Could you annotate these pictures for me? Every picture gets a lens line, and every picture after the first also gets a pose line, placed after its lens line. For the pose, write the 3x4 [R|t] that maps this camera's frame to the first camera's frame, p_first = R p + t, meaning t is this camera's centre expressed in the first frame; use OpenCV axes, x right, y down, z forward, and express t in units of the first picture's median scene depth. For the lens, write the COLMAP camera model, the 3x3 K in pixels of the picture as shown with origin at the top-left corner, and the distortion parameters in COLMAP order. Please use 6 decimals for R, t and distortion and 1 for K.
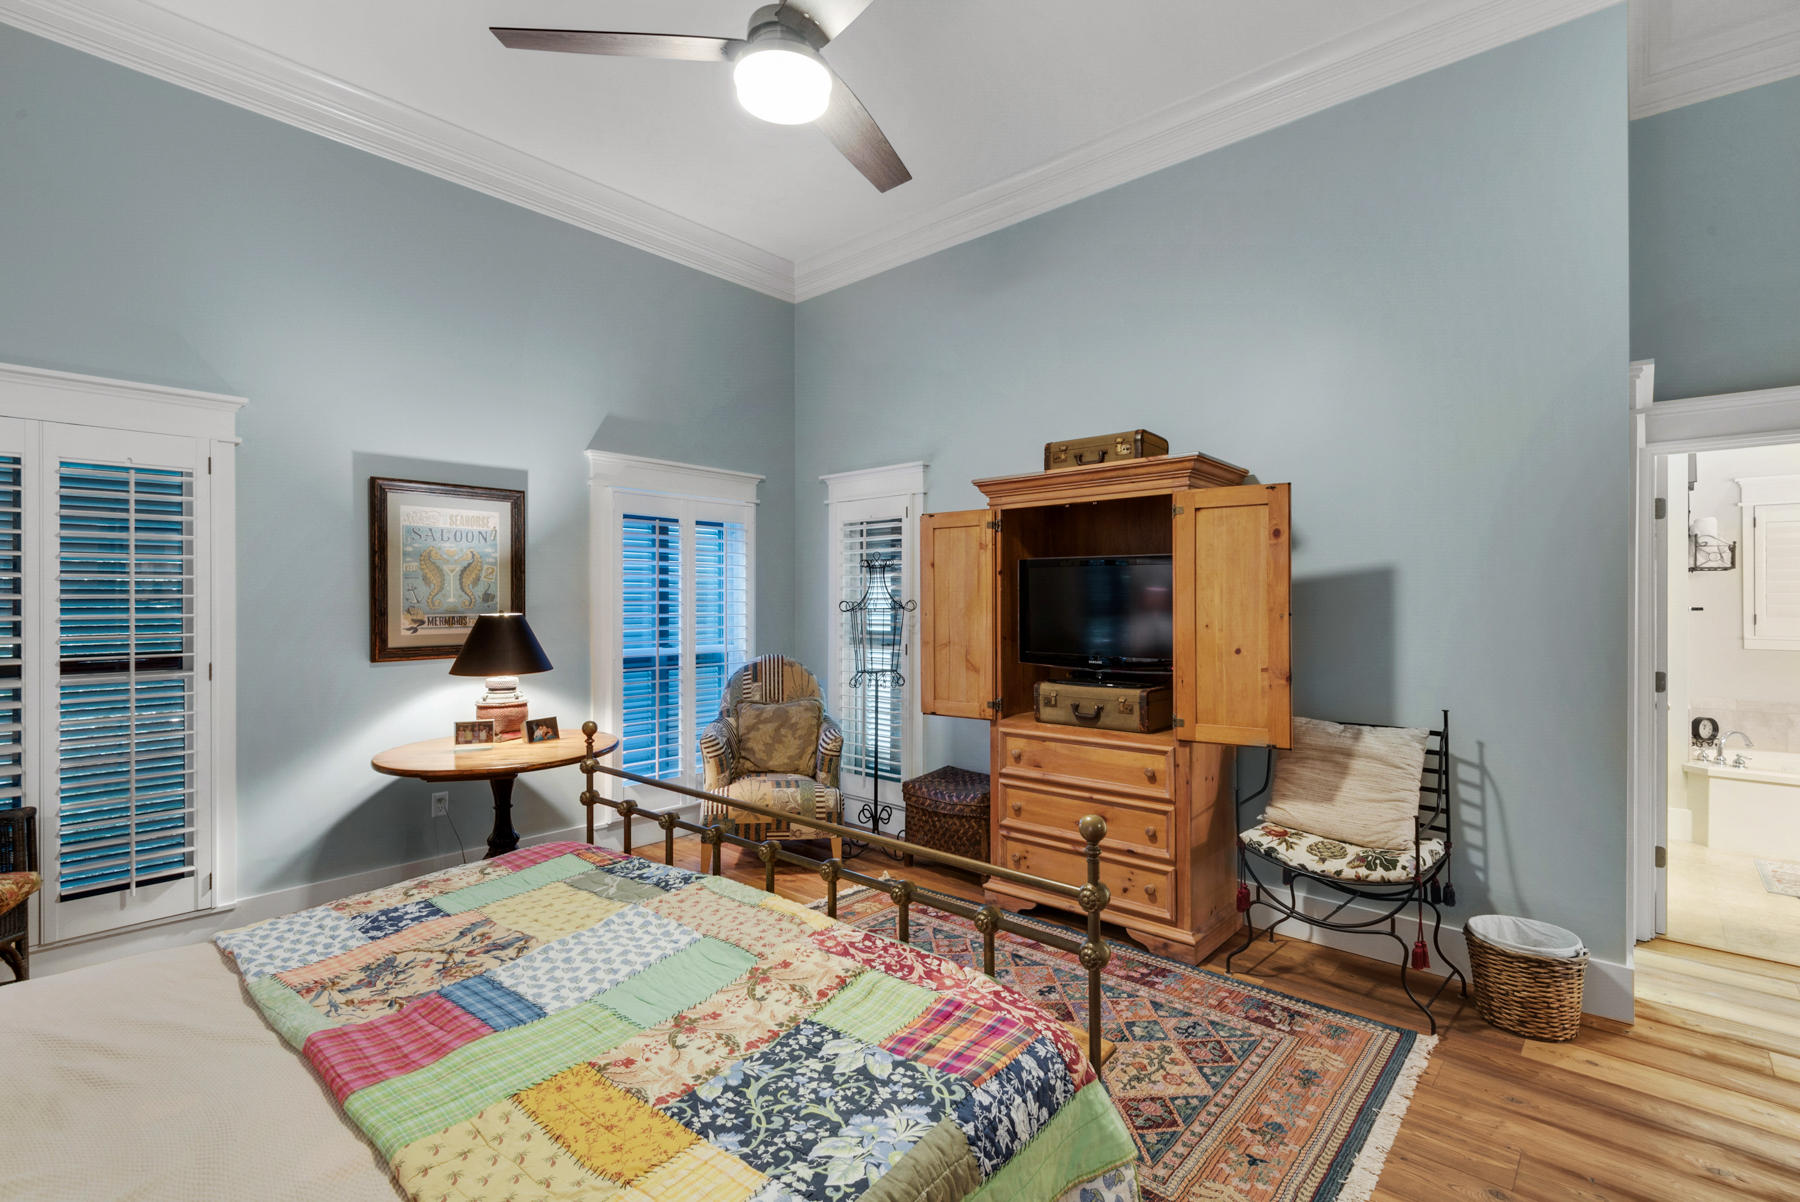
lens RADIAL K [[817.6, 0, 897.5], [0, 817.6, 597.8], [0, 0, 1]] dist [0.022831, -0.013050]
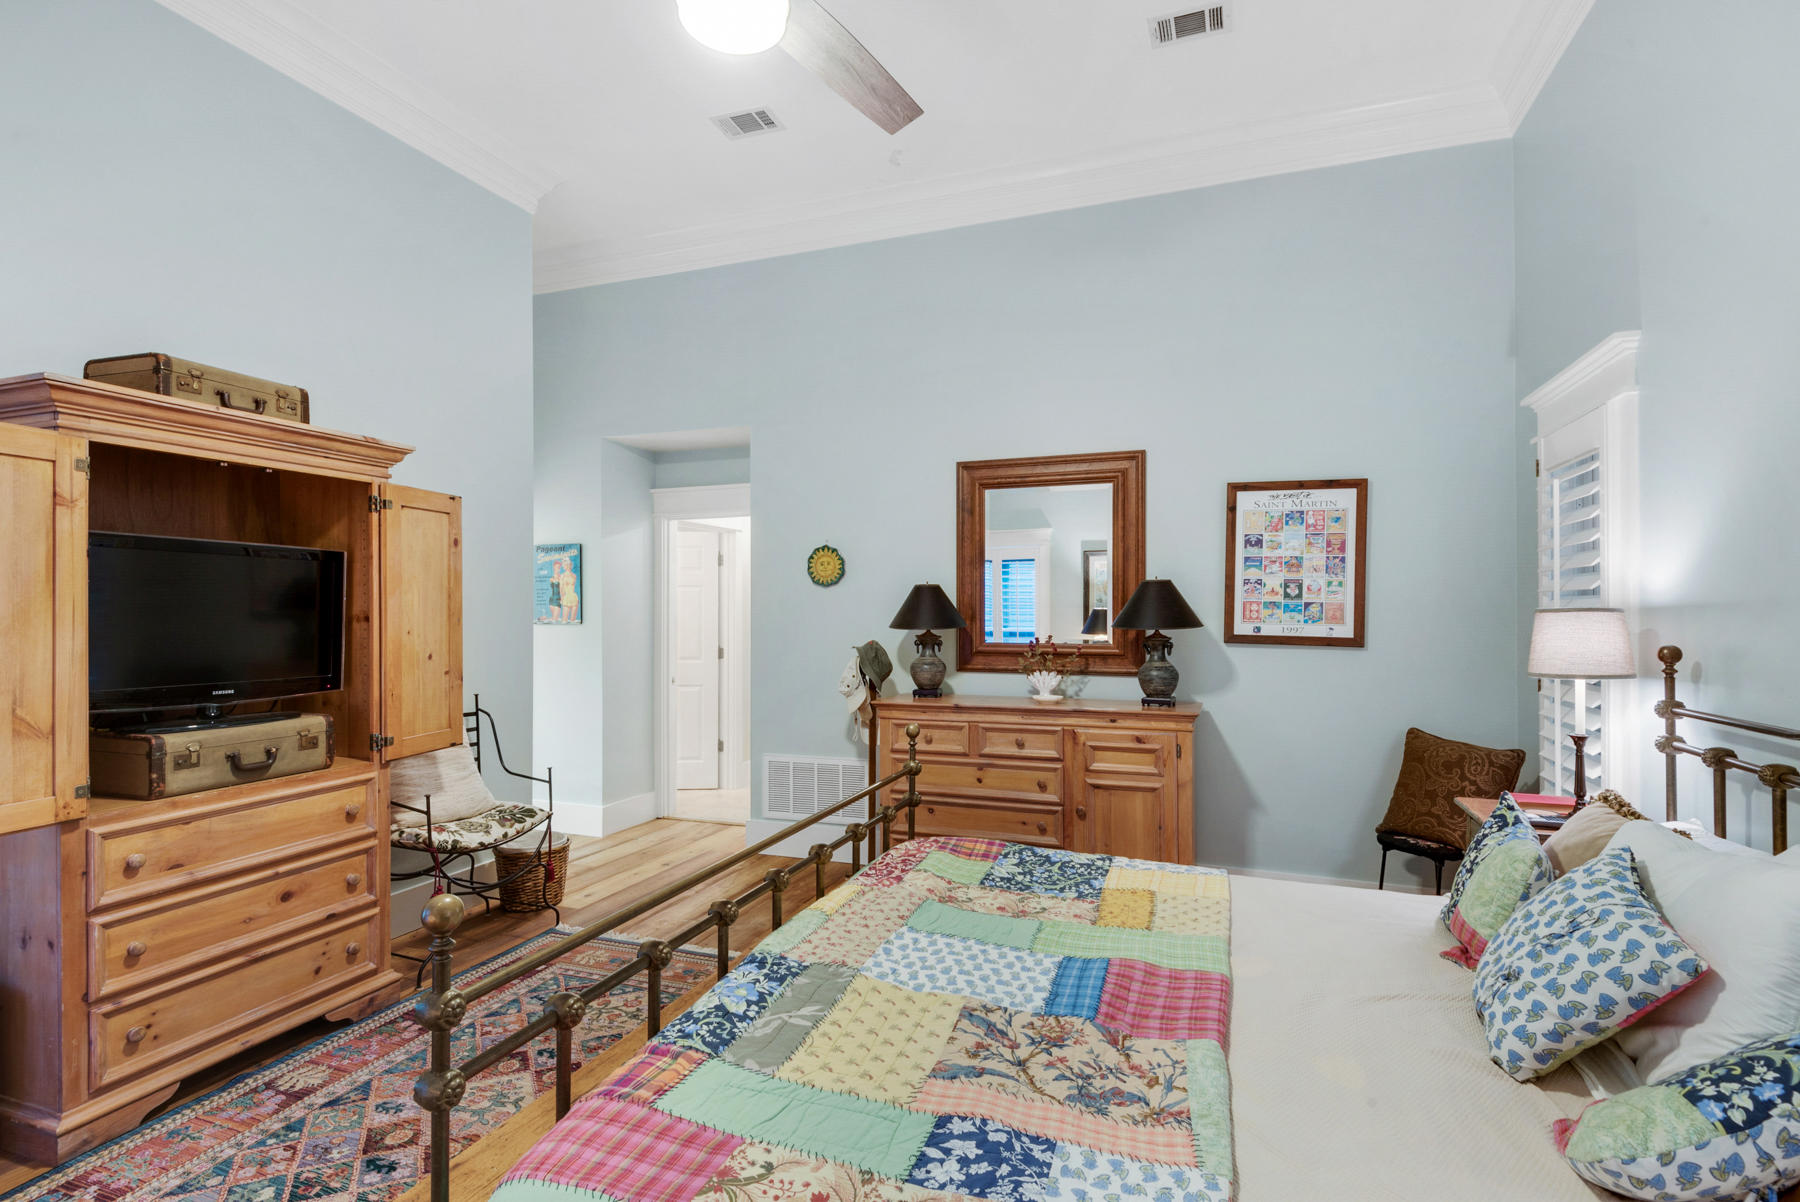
lens RADIAL K [[838.2, 0, 896.1], [0, 838.2, 611.1], [0, 0, 1]] dist [0.009356, -0.013157]
pose [[-0.339520, 0.000631, 0.940598, -0.687370], [-0.001872, 0.999997, -0.001346, 0.009699], [-0.940597, -0.002218, -0.339518, 0.767066]]
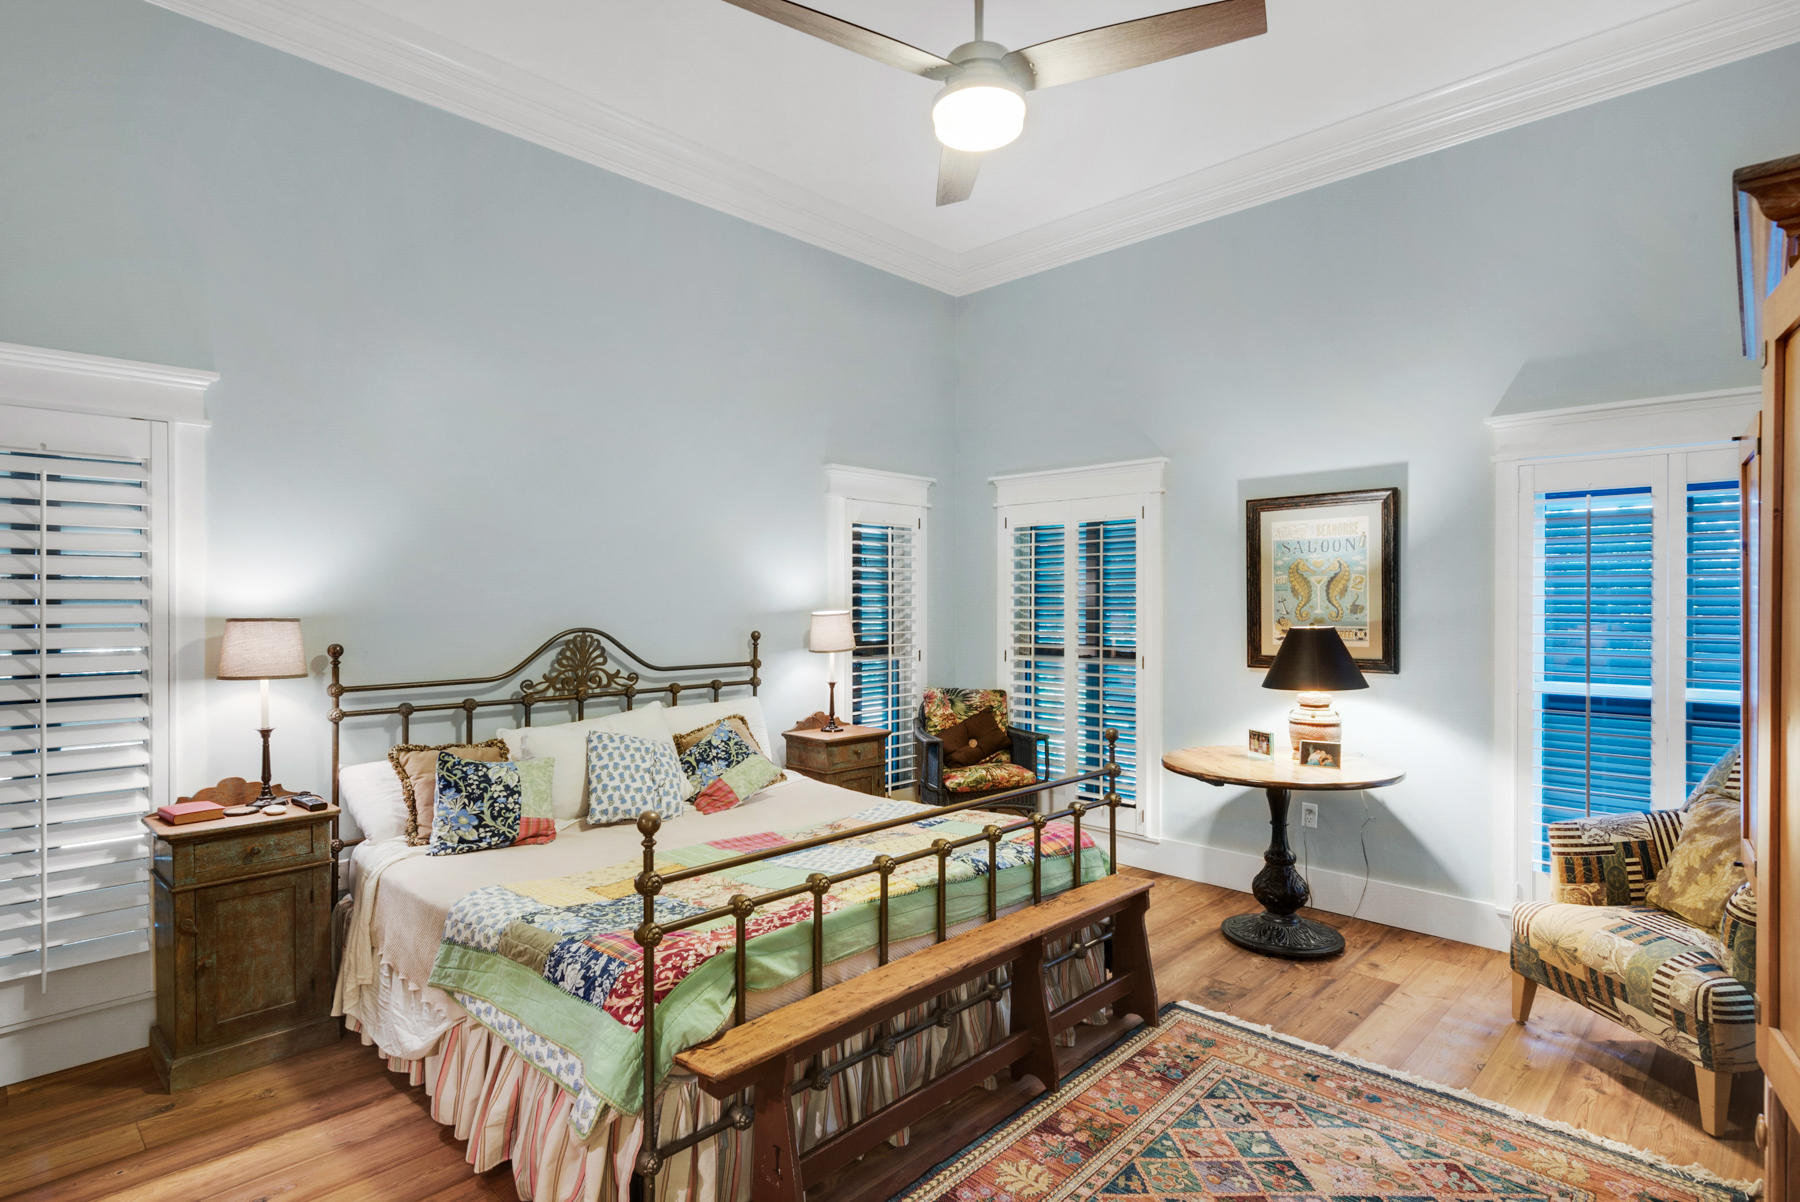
lens RADIAL K [[920.4, 0, 898.0], [0, 920.4, 599.6], [0, 0, 1]] dist [0.008103, -0.002093]
pose [[-0.036005, -0.005609, -0.999336, 0.691384], [0.005363, 0.999969, -0.005806, -0.009435], [0.999337, -0.005569, -0.035974, 0.640398]]
